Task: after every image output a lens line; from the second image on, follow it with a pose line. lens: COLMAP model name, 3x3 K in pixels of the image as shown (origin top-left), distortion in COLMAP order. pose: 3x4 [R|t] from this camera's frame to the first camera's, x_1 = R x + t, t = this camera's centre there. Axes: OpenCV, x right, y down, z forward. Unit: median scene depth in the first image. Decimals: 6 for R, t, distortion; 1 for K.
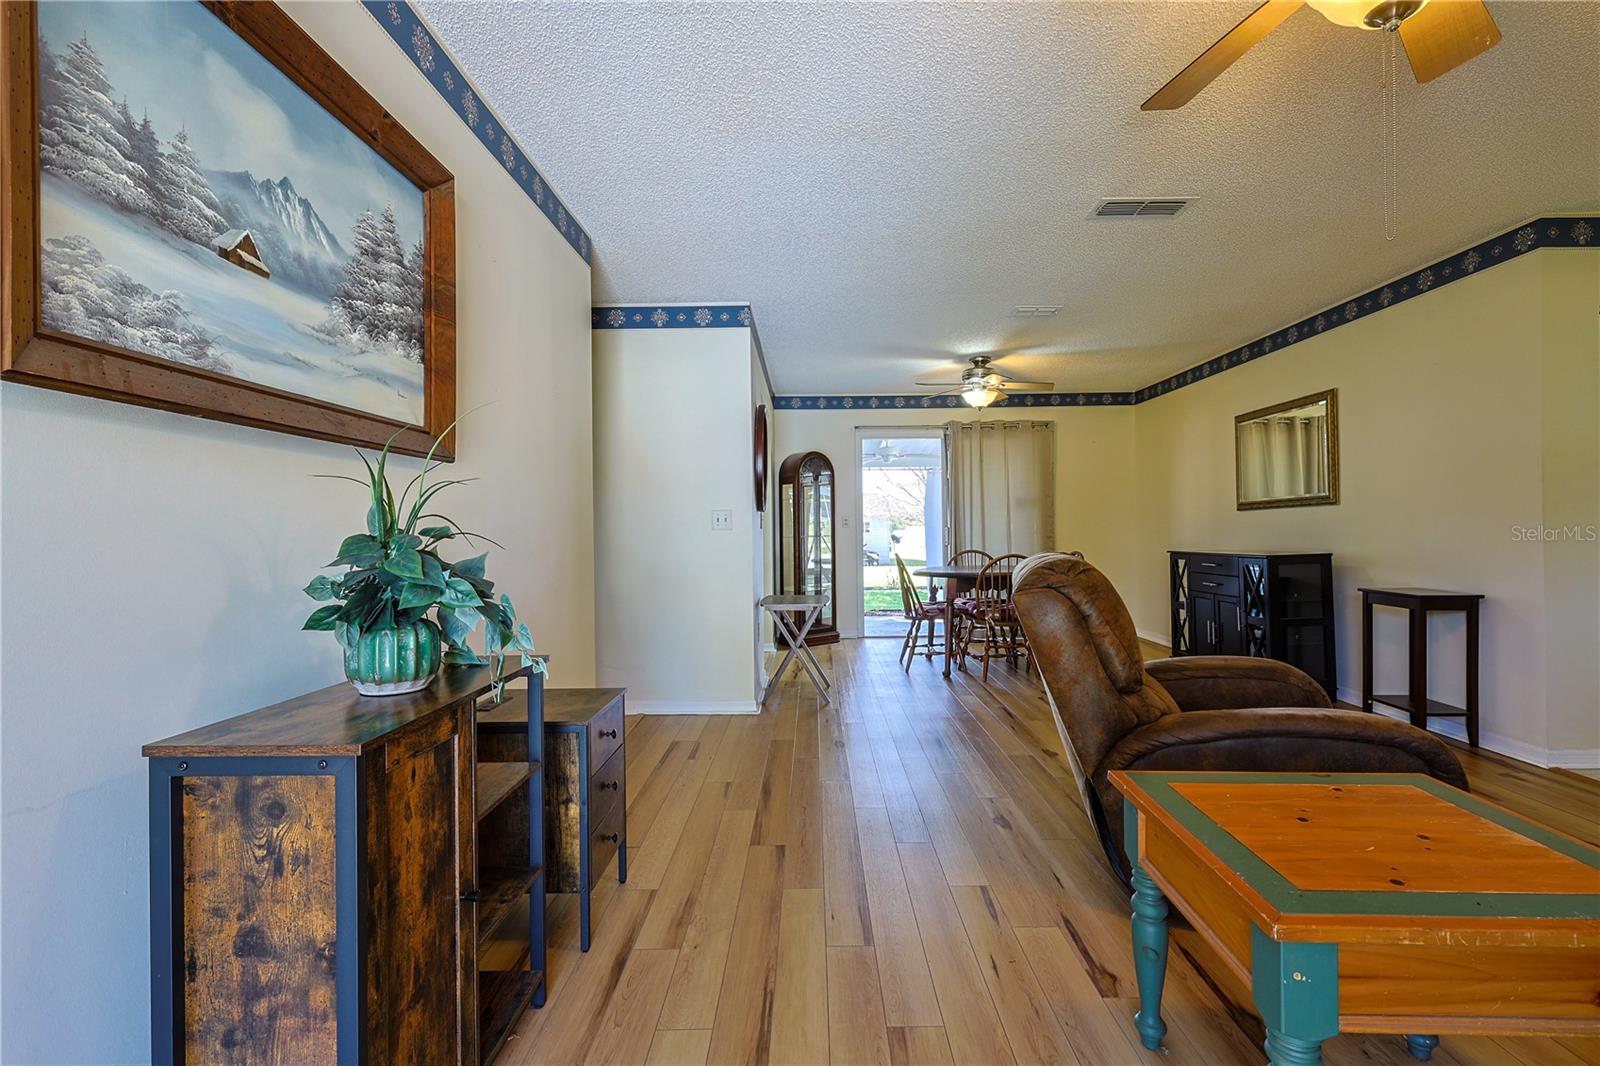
lens RADIAL K [[724.3, 0, 783.0], [0, 724.3, 537.5], [0, 0, 1]] dist [-0.004549, 0.000564]
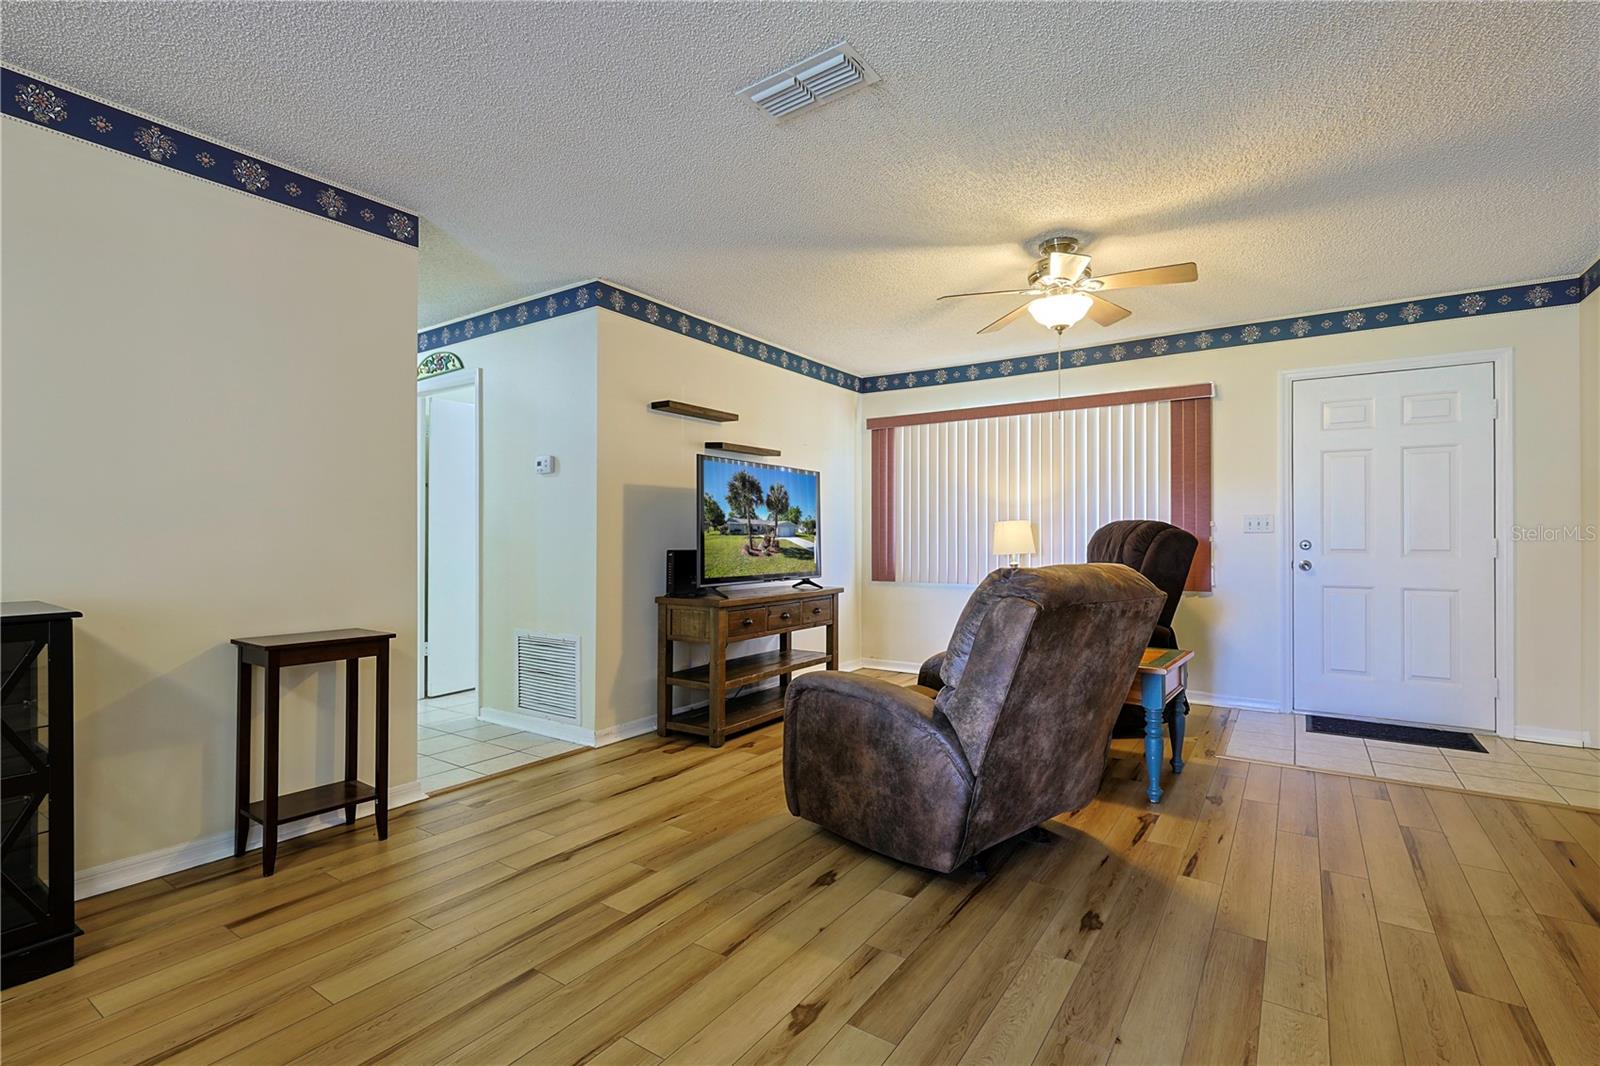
lens RADIAL K [[724.3, 0, 800.0], [0, 724.3, 546.5], [0, 0, 1]] dist [-0.004549, 0.000564]
pose [[-0.842128, 0.008349, 0.539213, 0.149495], [0.017018, 0.999794, 0.011099, -0.014441], [-0.539009, 0.018523, -0.842096, 1.828325]]
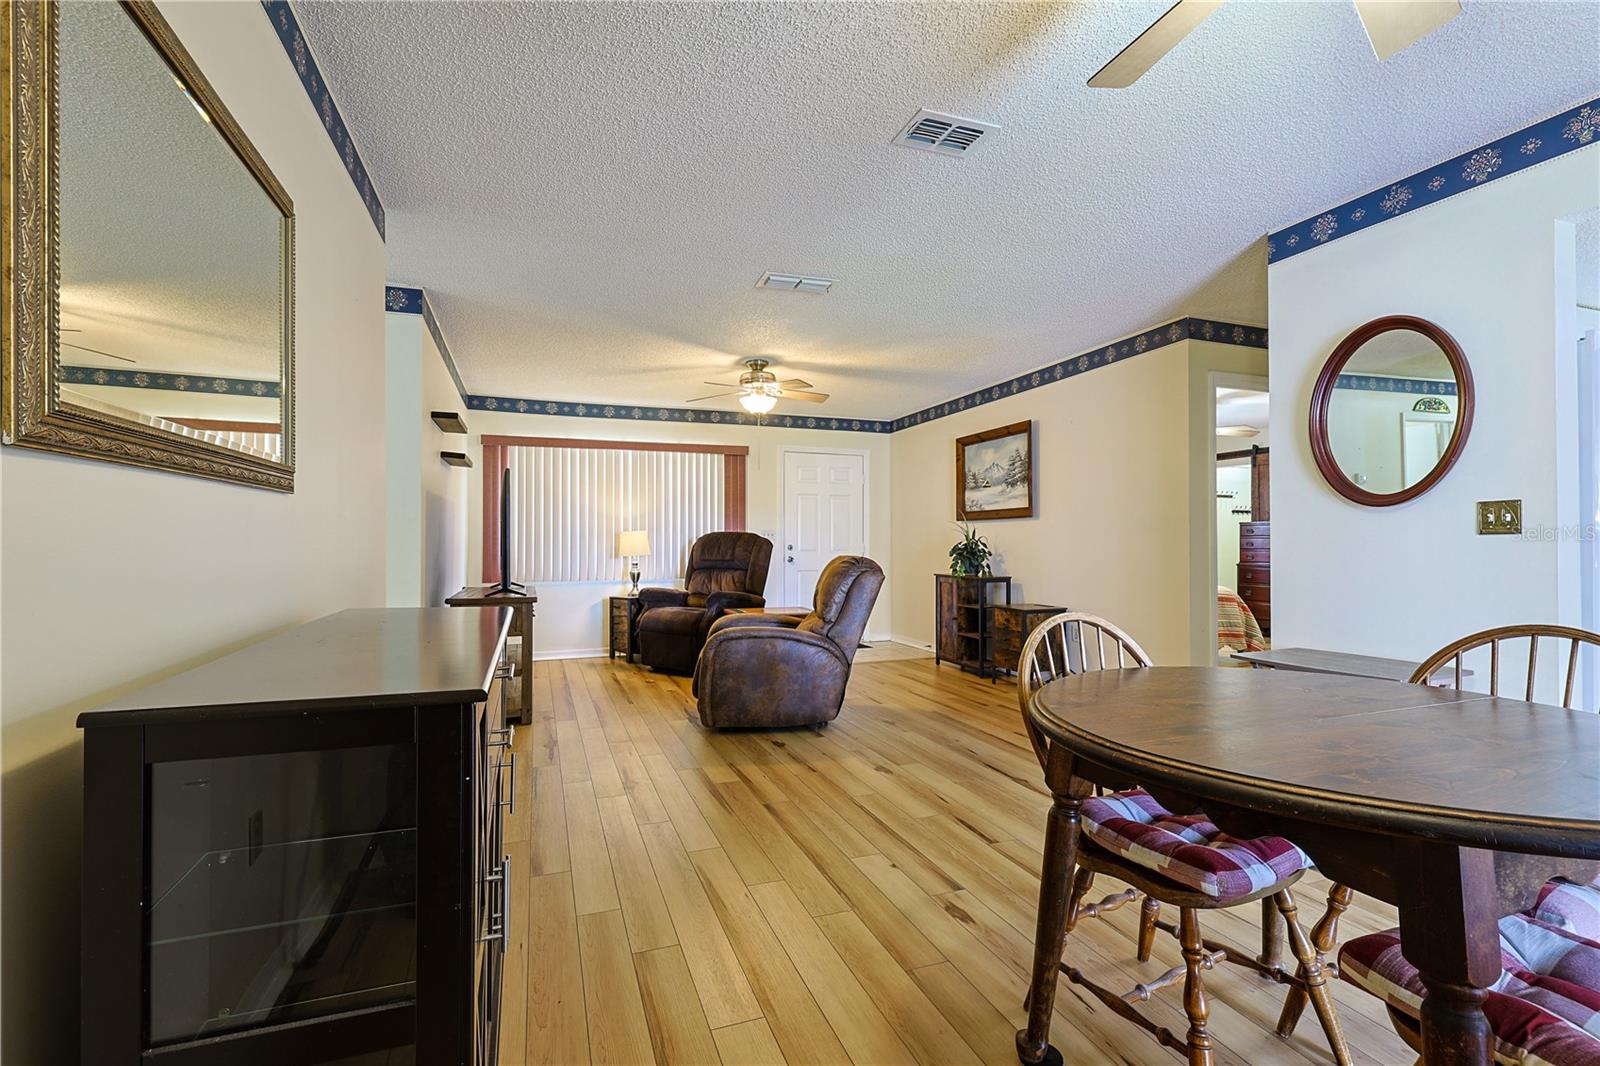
lens RADIAL K [[724.3, 0, 792.2], [0, 724.3, 540.5], [0, 0, 1]] dist [-0.004549, 0.000564]
pose [[-0.932182, 0.013437, -0.361741, 1.101790], [0.012327, 0.999910, 0.005376, -0.025102], [0.361780, 0.000553, -0.932263, 2.468974]]
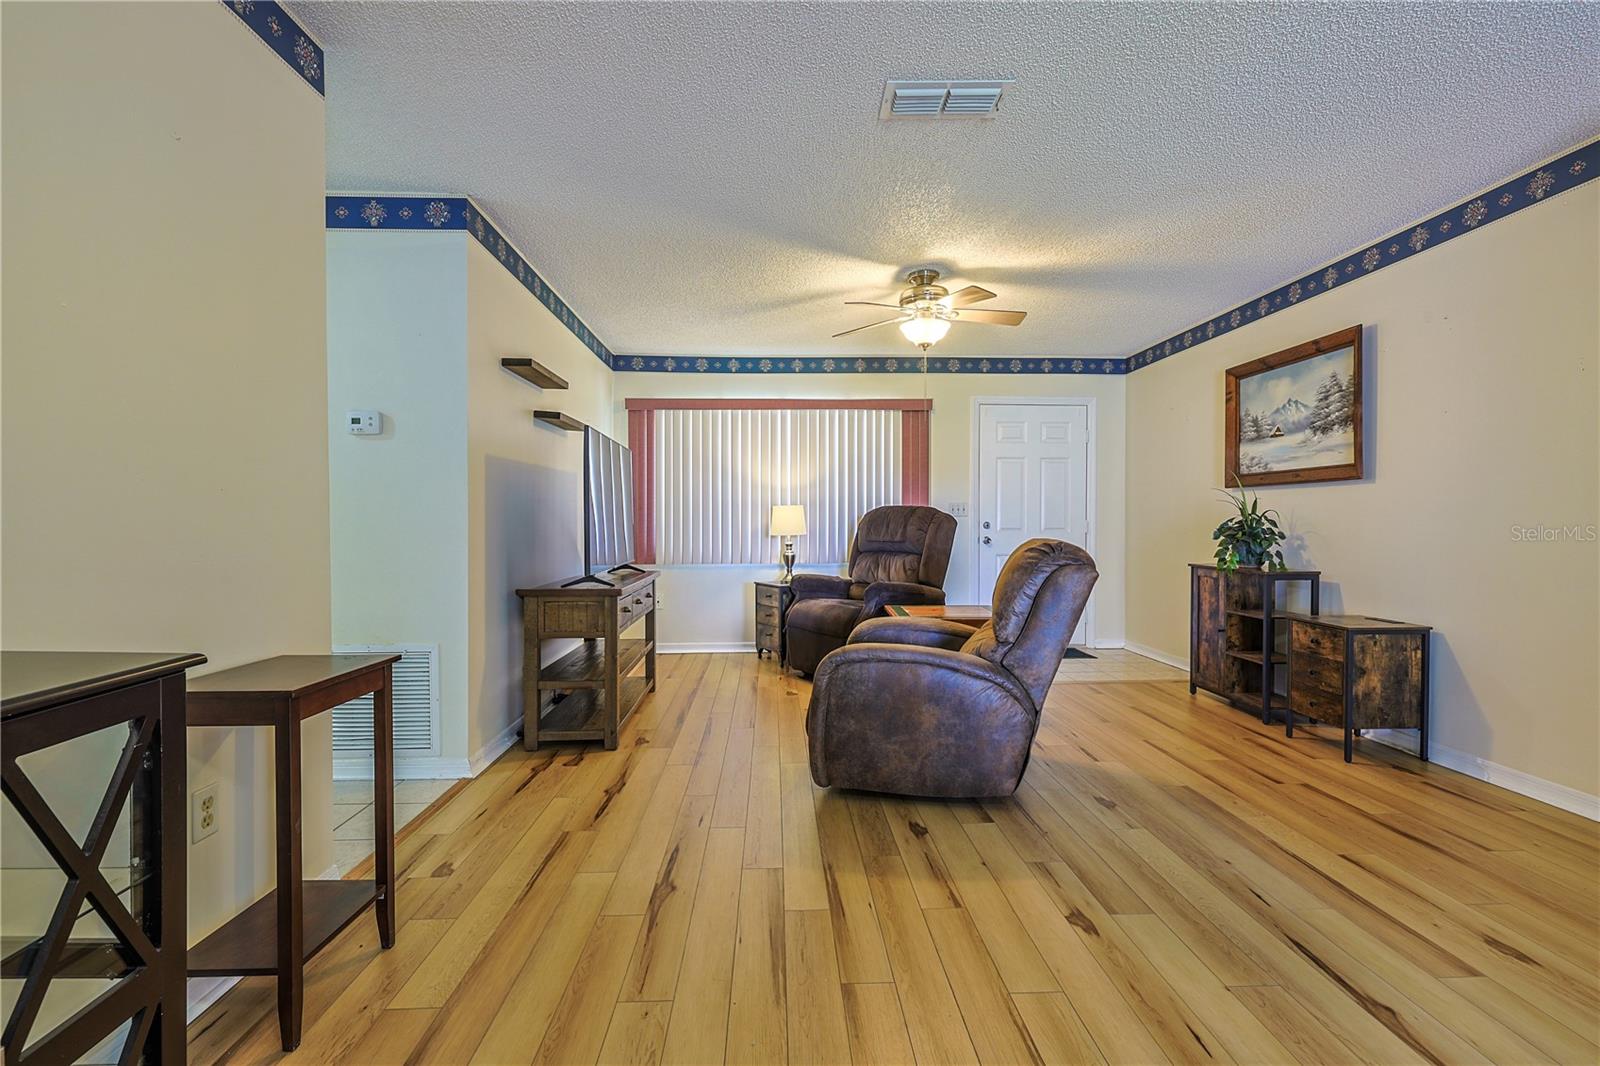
lens RADIAL K [[724.3, 0, 795.9], [0, 724.3, 532.8], [0, 0, 1]] dist [-0.004549, 0.000564]
pose [[-0.997834, 0.016121, -0.063778, 0.815390], [0.014623, 0.999608, 0.023895, -0.020838], [0.064138, 0.022910, -0.997678, 2.021876]]
